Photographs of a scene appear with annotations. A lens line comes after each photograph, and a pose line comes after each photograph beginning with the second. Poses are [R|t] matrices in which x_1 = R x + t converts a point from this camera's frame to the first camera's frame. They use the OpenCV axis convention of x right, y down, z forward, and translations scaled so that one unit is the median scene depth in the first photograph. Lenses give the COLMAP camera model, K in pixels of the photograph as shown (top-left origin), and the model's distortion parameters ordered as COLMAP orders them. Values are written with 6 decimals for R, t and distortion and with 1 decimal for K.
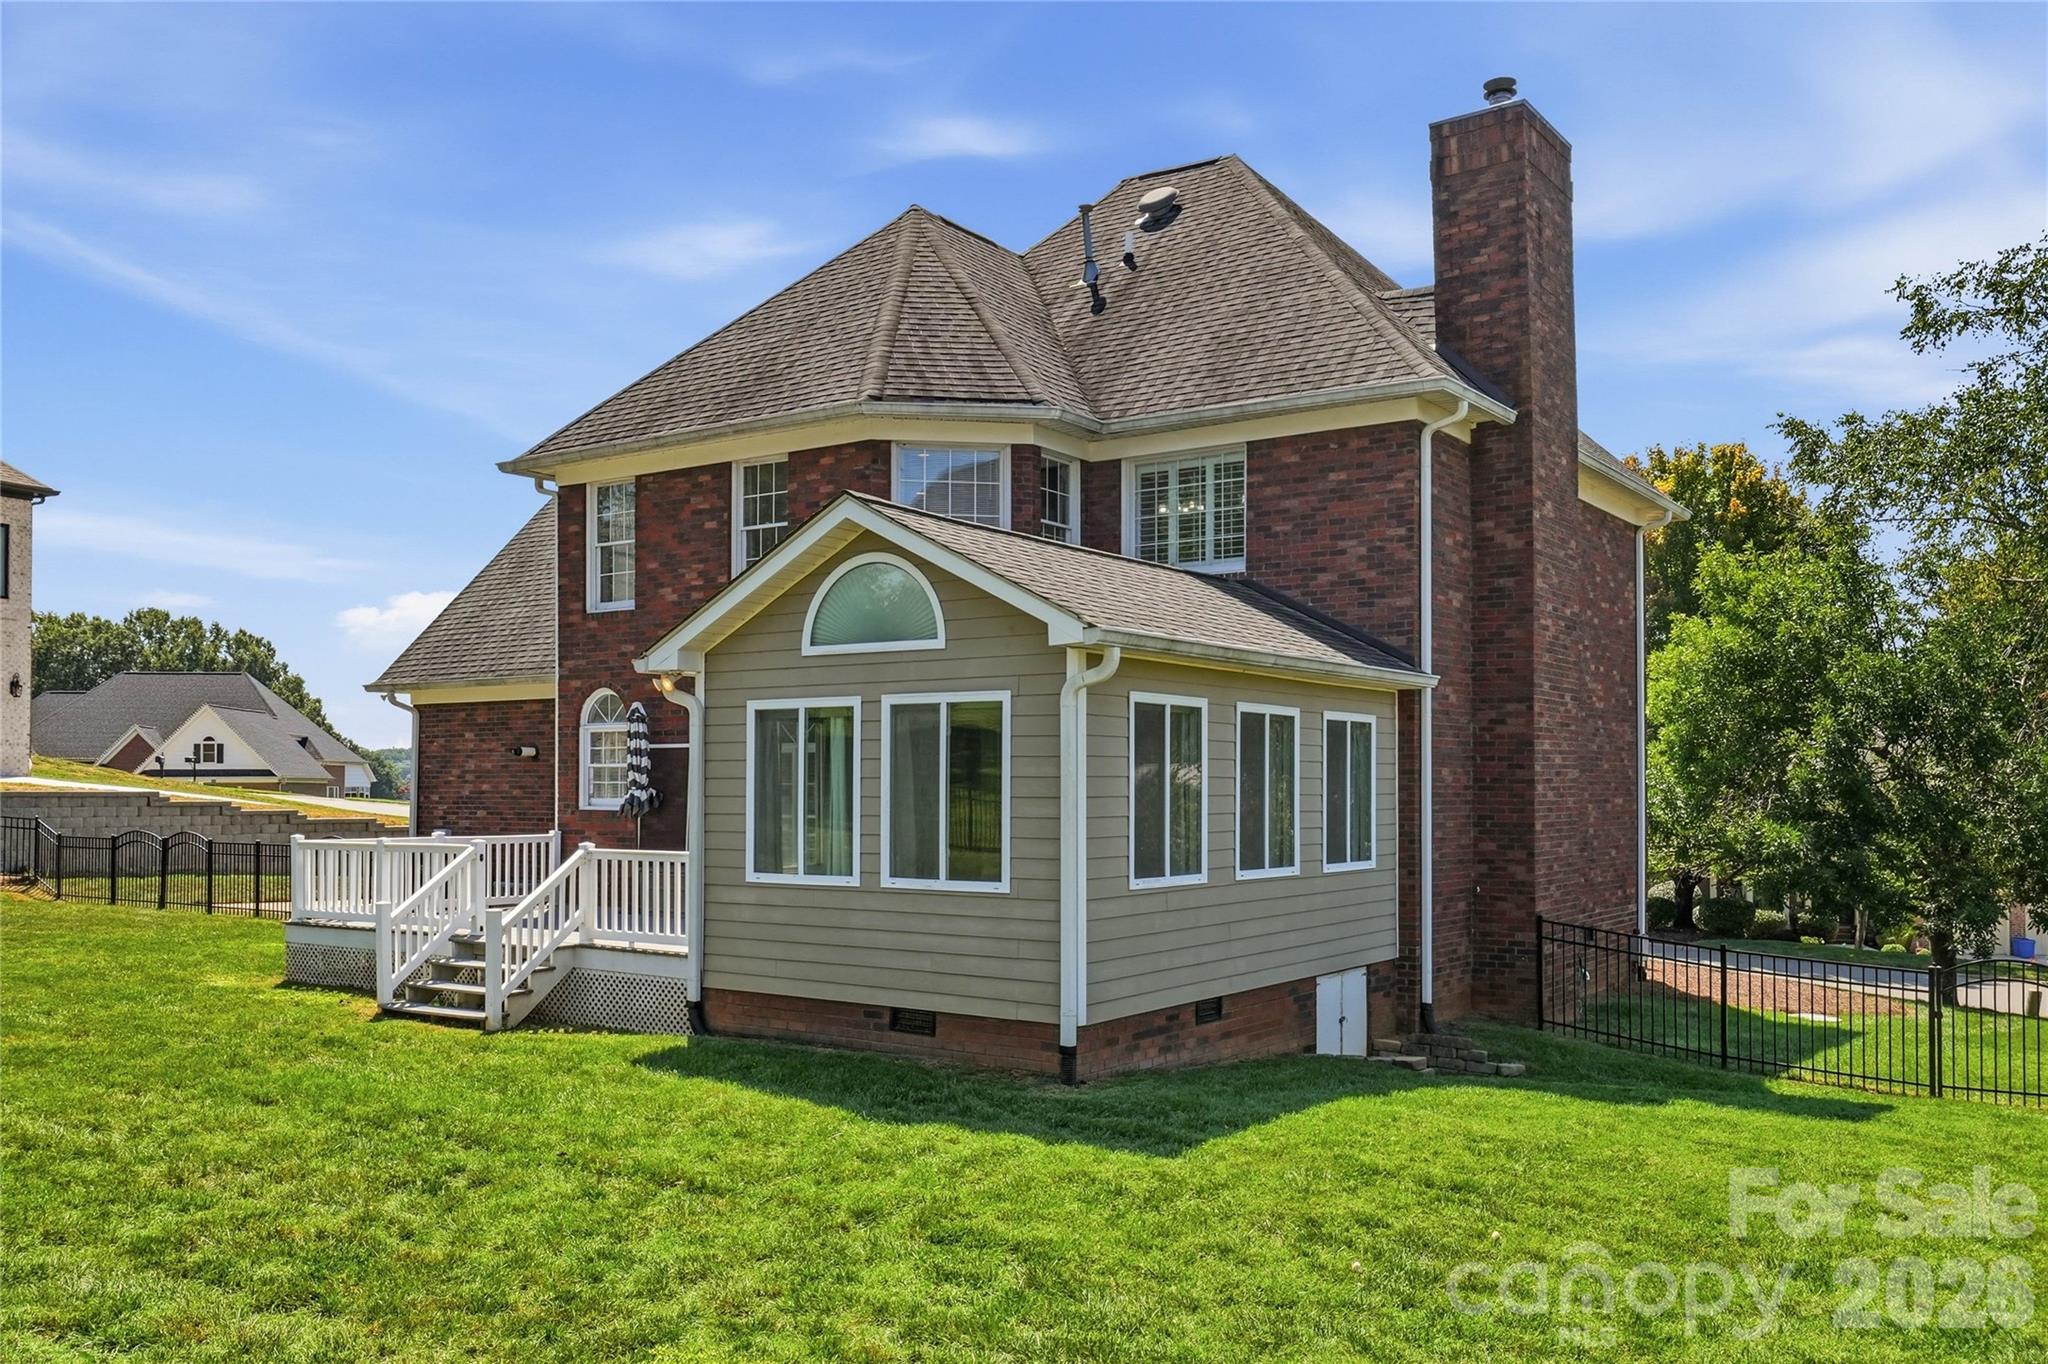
lens RADIAL K [[1660.5, 0, 1023.7], [0, 1660.5, 766.8], [0, 0, 1]] dist [0.006077, -0.001258]
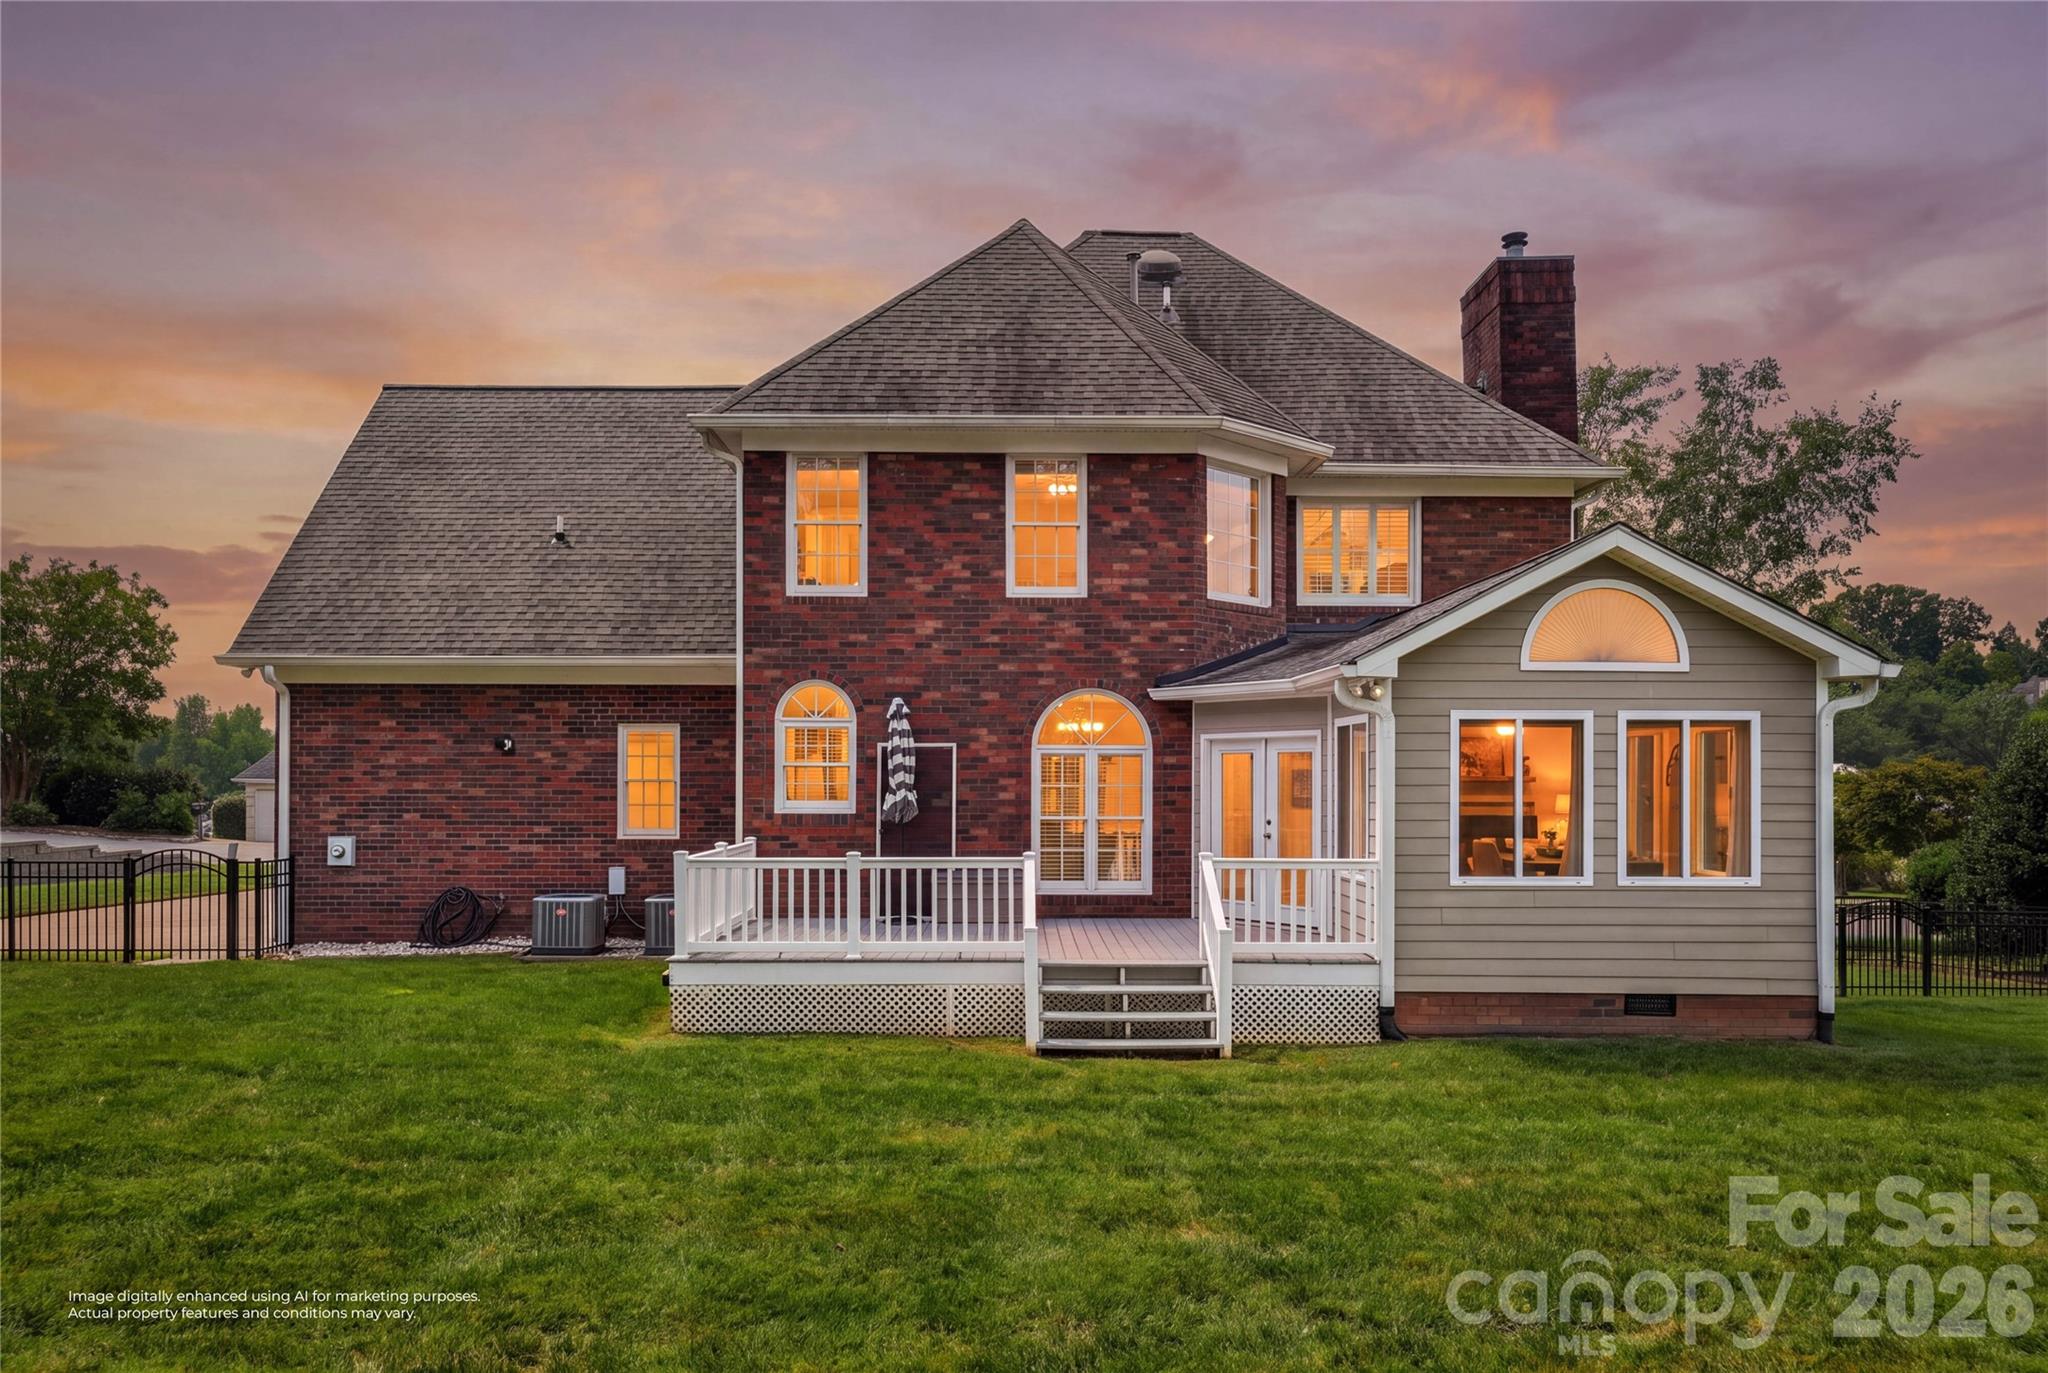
lens RADIAL K [[1424.8, 0, 1023.9], [0, 1424.8, 775.0], [0, 0, 1]] dist [-0.000166, 0.000728]
pose [[0.818980, 0.002367, 0.573818, -0.712918], [-0.009641, 0.999907, 0.009636, -0.004353], [-0.573741, -0.013424, 0.818926, 0.343184]]
